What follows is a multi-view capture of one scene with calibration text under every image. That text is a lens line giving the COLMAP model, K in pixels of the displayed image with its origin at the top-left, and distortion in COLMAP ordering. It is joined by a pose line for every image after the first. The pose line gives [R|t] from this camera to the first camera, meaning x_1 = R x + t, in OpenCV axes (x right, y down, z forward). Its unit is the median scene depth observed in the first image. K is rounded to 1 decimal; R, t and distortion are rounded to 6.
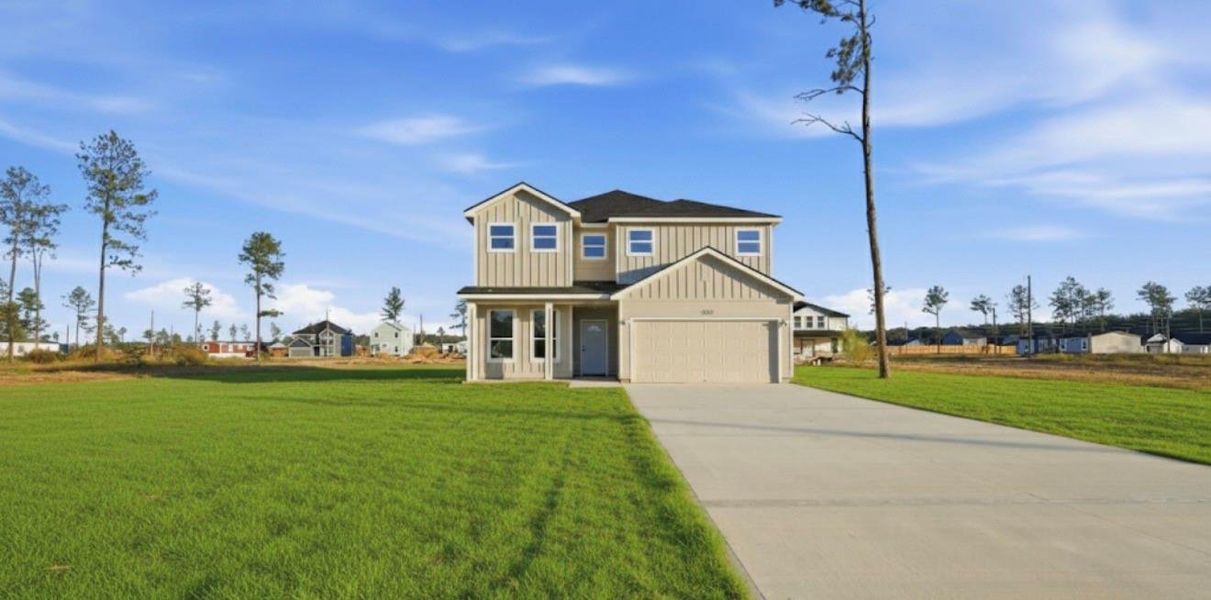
lens RADIAL K [[592.7, 0, 601.2], [0, 592.7, 336.4], [0, 0, 1]] dist [-0.005406, -0.000370]
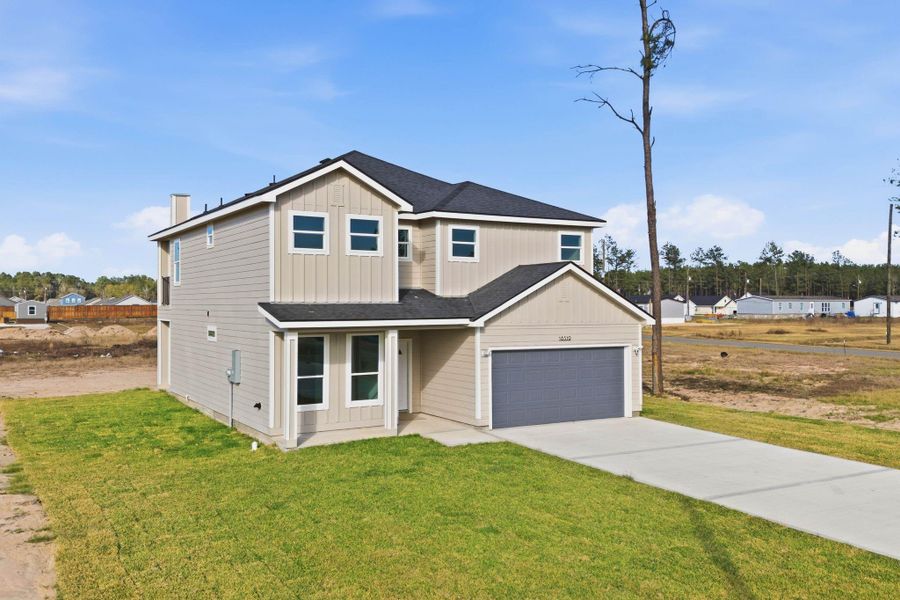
lens RADIAL K [[780.3, 0, 446.6], [0, 780.3, 297.6], [0, 0, 1]] dist [0.074403, -0.057419]
pose [[0.872477, 0.005086, 0.488628, -0.201153], [-0.014177, 0.999788, 0.014907, -0.044580], [-0.488449, -0.019934, 0.872365, 0.044716]]
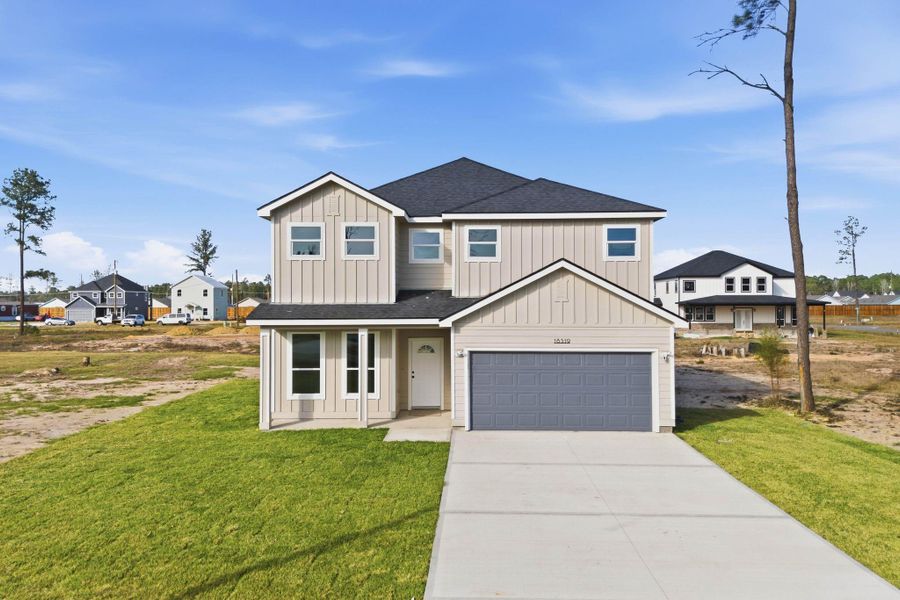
lens RADIAL K [[780.3, 0, 447.5], [0, 780.3, 296.7], [0, 0, 1]] dist [0.074403, -0.057419]
pose [[0.999167, -0.000362, -0.040812, 0.026970], [0.001062, 0.999852, 0.017147, -0.046391], [0.040800, -0.017176, 0.999020, -0.016899]]
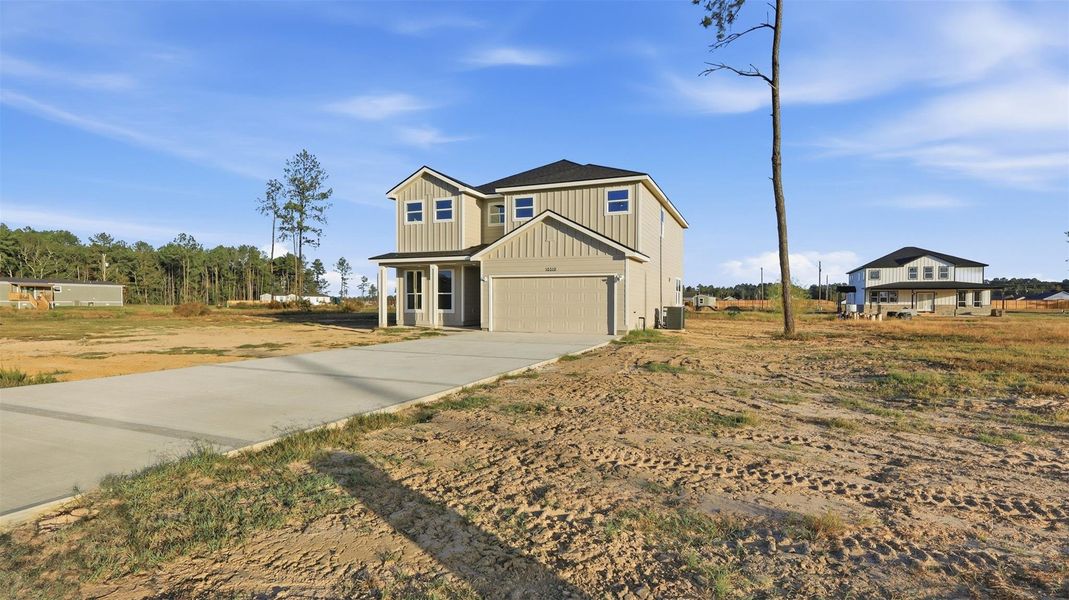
lens RADIAL K [[526.2, 0, 531.4], [0, 526.2, 315.3], [0, 0, 1]] dist [-0.004670, 0.000406]
pose [[0.913905, 0.014205, -0.405680, 0.214246], [0.005137, 0.998903, 0.046550, -0.000301], [0.405896, -0.044626, 0.912829, 0.033114]]
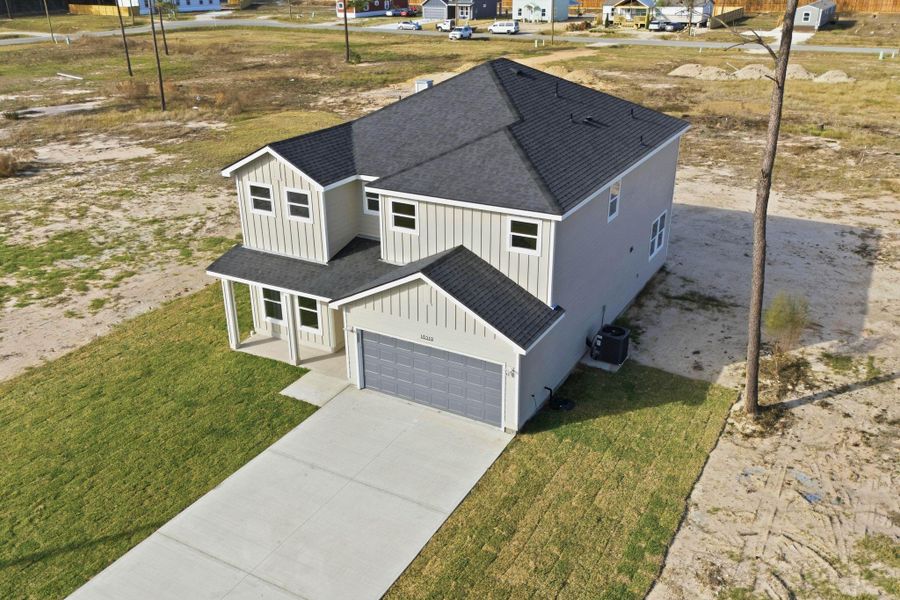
lens RADIAL K [[780.3, 0, 454.8], [0, 780.3, 299.3], [0, 0, 1]] dist [0.074403, -0.057419]
pose [[0.865262, 0.197664, -0.460707, 0.284064], [0.016701, 0.907112, 0.420557, -0.222410], [0.501042, -0.371586, 0.781588, 0.062467]]
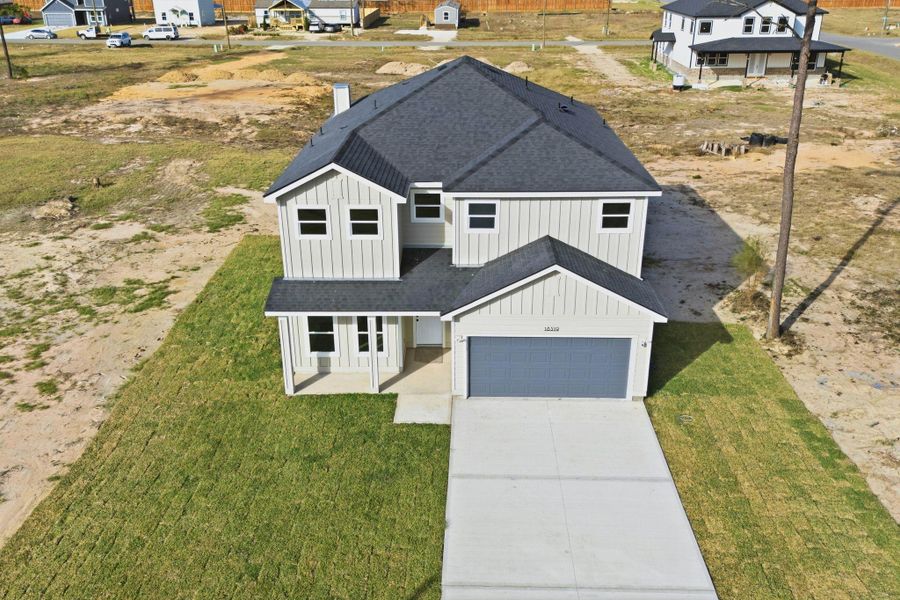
lens RADIAL K [[780.3, 0, 449.0], [0, 780.3, 295.4], [0, 0, 1]] dist [0.074403, -0.057419]
pose [[0.999134, 0.013662, -0.039301, 0.028247], [0.004026, 0.908376, 0.418134, -0.222926], [0.041413, -0.417930, 0.907535, -0.011278]]
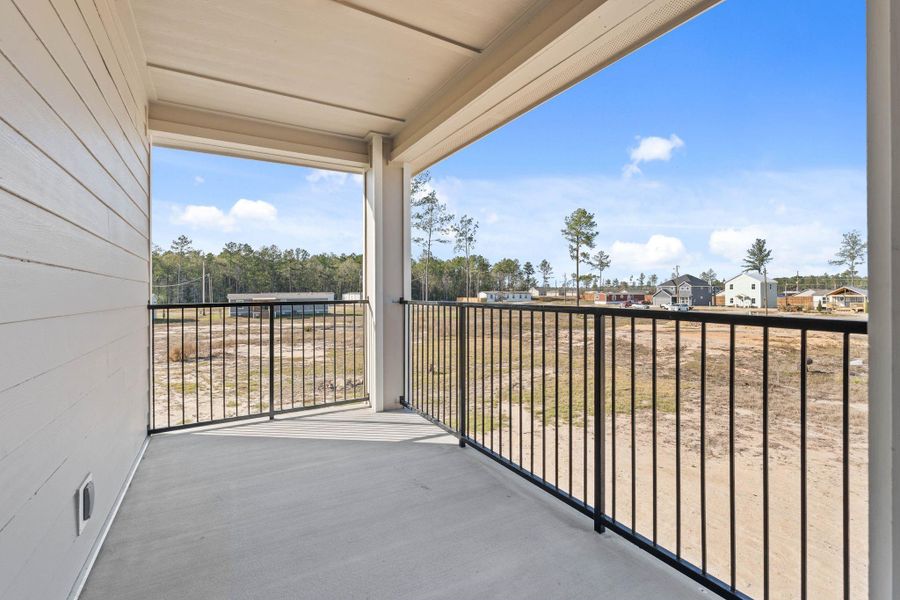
lens RADIAL K [[396.2, 0, 450.5], [0, 396.2, 294.9], [0, 0, 1]] dist [0.000330, -0.000058]
pose [[0.488887, 0.007476, -0.872315, -0.033917], [0.025565, 0.999411, 0.022893, -0.053691], [0.871972, -0.033493, 0.488408, 0.691569]]
